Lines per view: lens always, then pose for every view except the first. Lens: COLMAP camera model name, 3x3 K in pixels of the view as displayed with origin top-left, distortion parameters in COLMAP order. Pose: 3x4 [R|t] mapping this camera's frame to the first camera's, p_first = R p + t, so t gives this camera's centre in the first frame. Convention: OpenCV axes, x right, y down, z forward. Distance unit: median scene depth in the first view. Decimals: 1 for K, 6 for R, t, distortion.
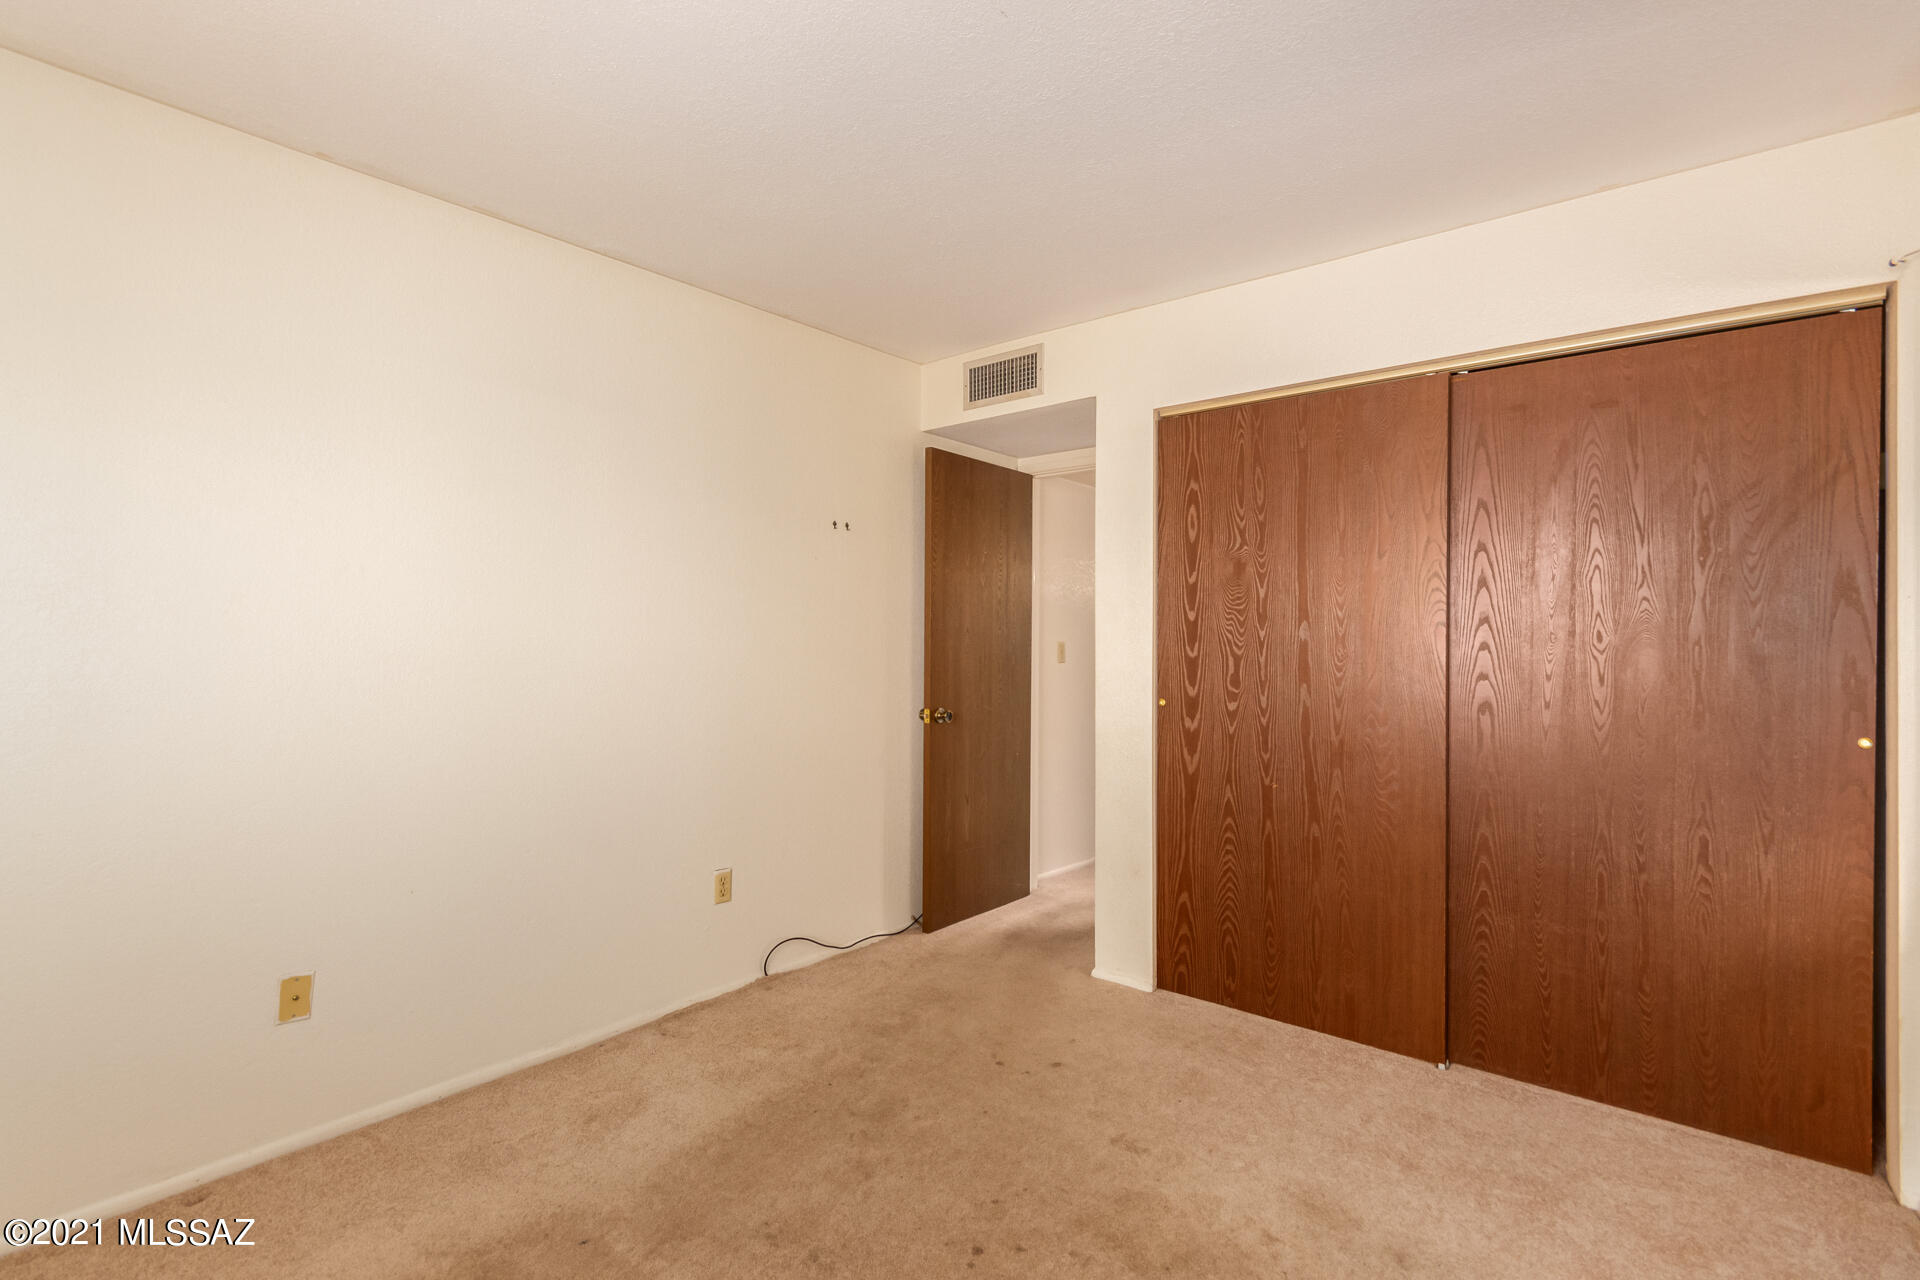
lens RADIAL K [[908.1, 0, 960.8], [0, 908.1, 632.3], [0, 0, 1]] dist [-0.000087, 0.000015]
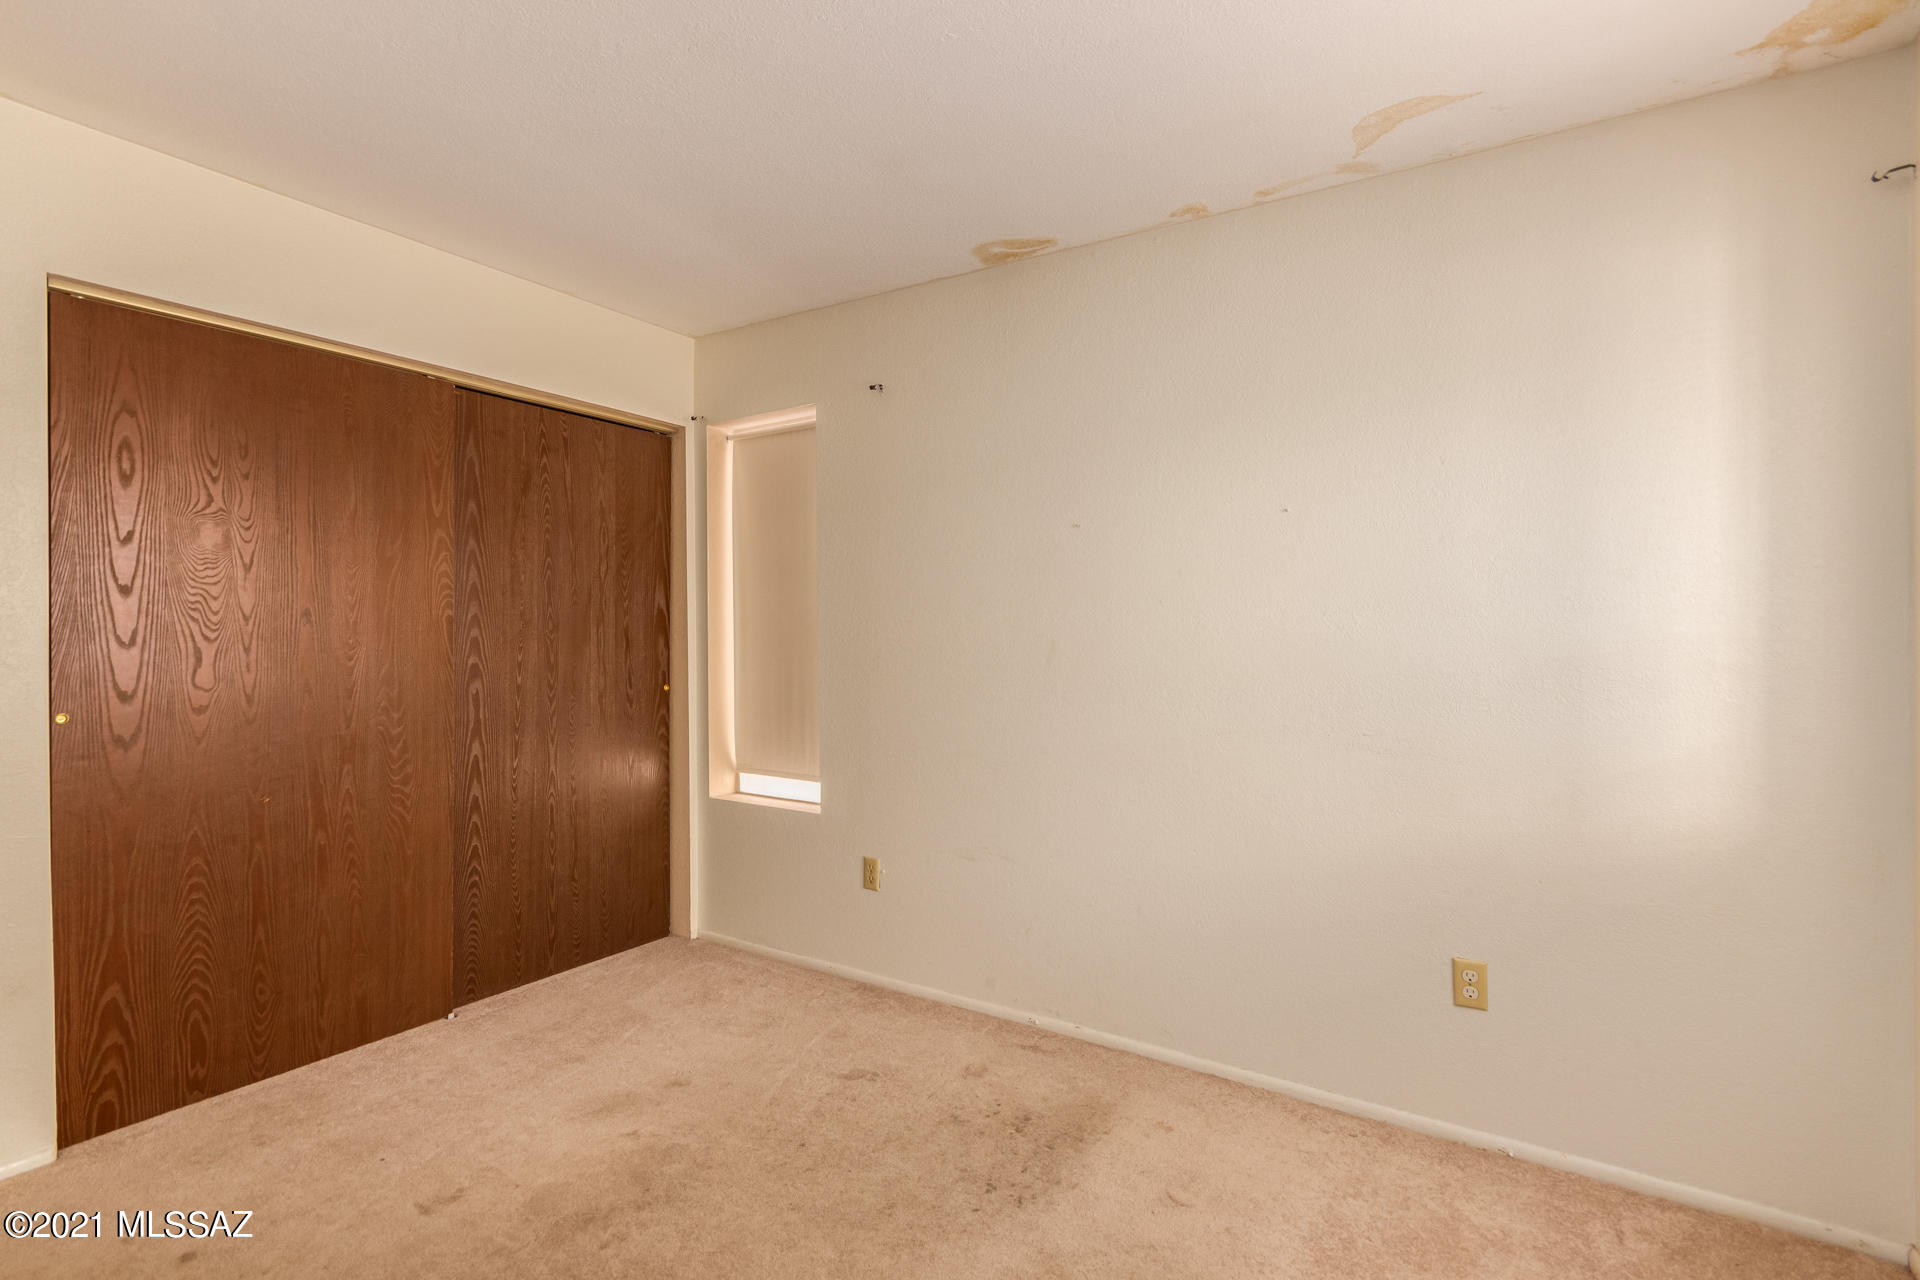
lens RADIAL K [[908.1, 0, 960.8], [0, 908.1, 632.3], [0, 0, 1]] dist [-0.000087, 0.000015]
pose [[-0.111557, -0.000274, 0.993758, -0.623426], [-0.005880, 0.999983, -0.000384, 0.011629], [-0.993741, -0.005886, -0.111556, 0.508668]]
